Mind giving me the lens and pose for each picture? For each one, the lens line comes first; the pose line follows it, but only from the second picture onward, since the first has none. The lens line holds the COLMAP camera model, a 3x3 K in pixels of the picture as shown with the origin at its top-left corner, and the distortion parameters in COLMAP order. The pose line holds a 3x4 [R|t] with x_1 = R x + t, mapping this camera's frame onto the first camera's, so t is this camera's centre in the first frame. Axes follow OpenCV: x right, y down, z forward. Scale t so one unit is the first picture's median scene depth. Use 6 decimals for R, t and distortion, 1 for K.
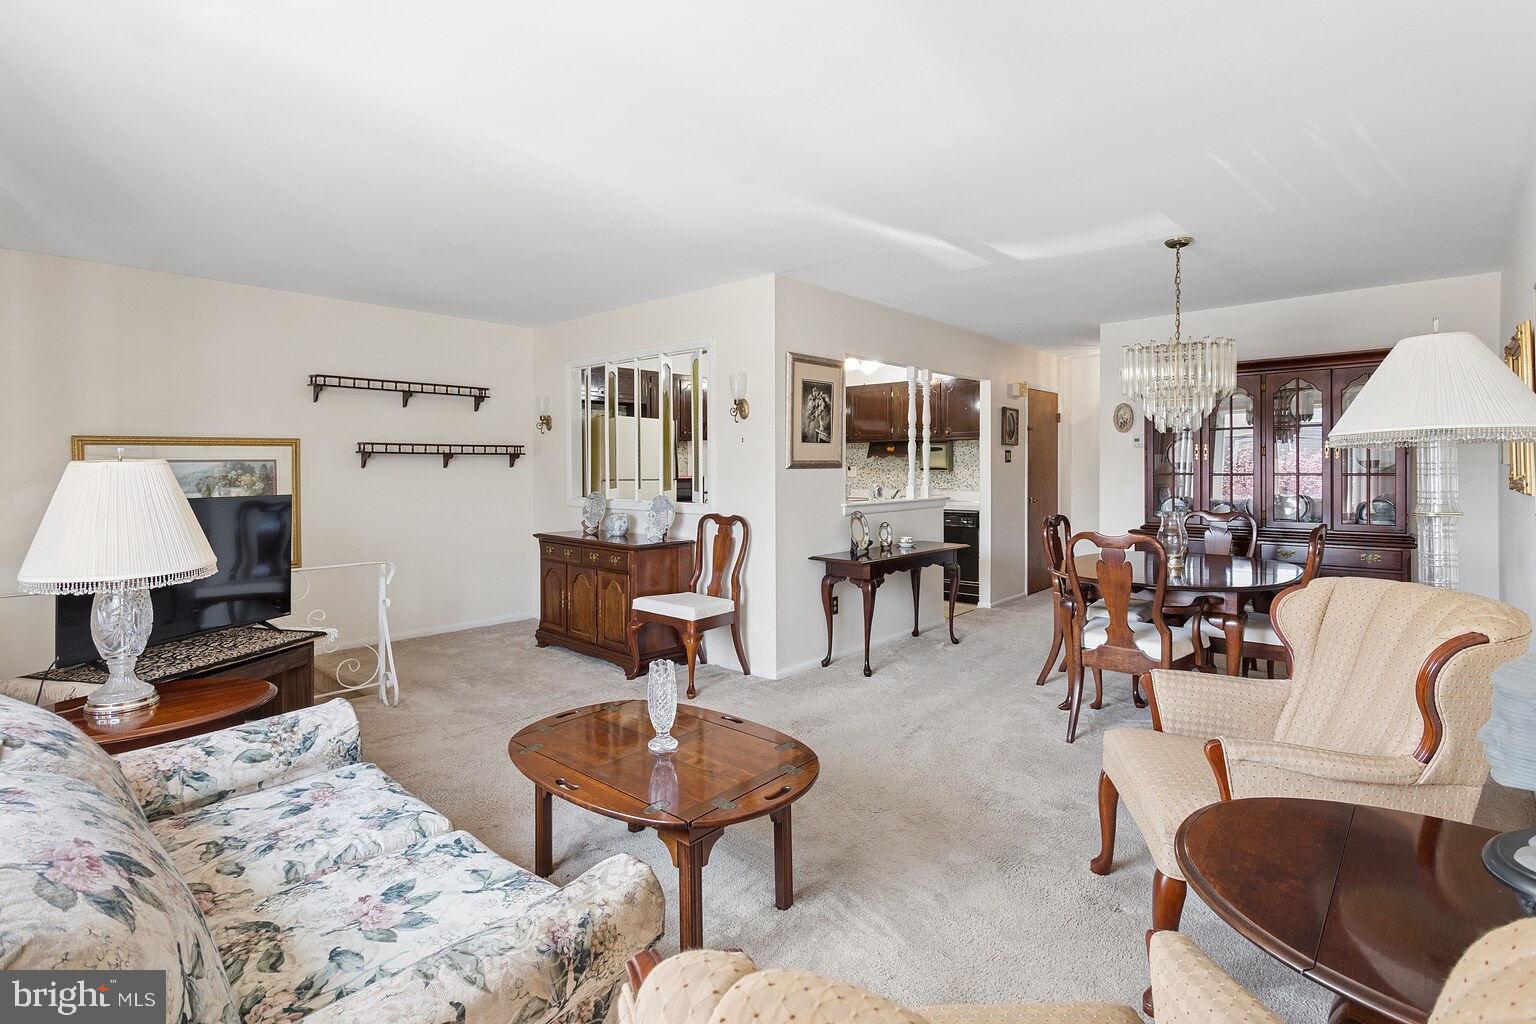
lens RADIAL K [[737.5, 0, 757.9], [0, 737.5, 486.7], [0, 0, 1]] dist [-0.001318, -0.000528]
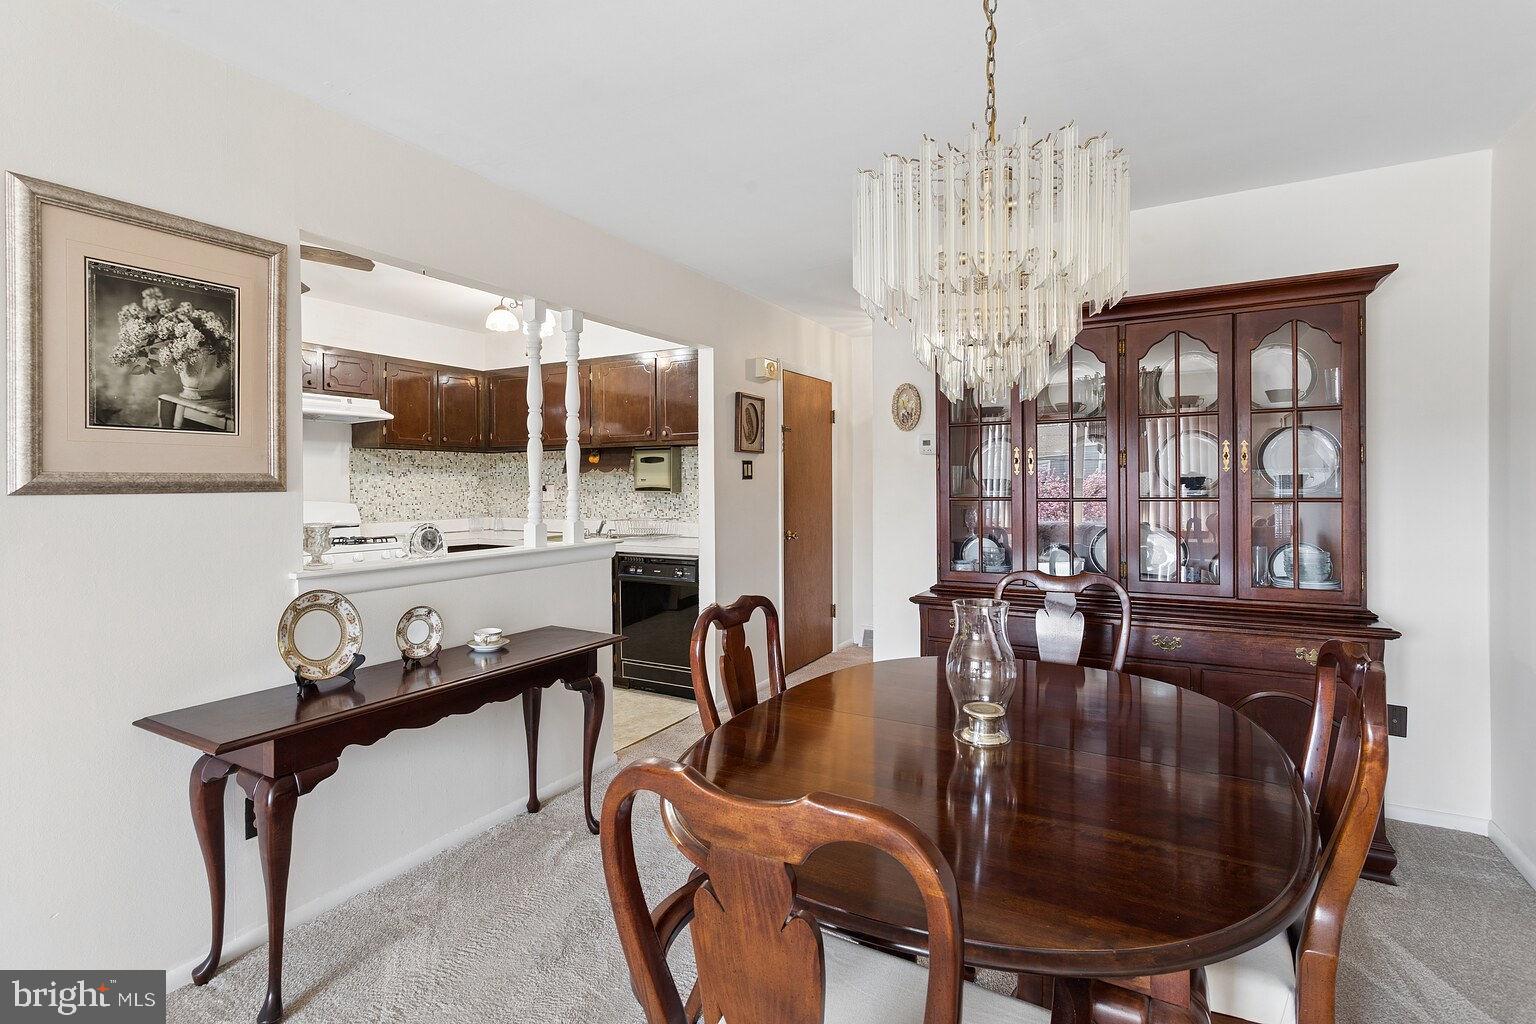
lens RADIAL K [[737.5, 0, 757.9], [0, 737.5, 486.7], [0, 0, 1]] dist [-0.001318, -0.000528]
pose [[0.975973, -0.002076, 0.217884, 0.268038], [0.007468, 0.999686, -0.023929, -0.014177], [-0.217766, 0.024981, 0.975681, 0.475314]]
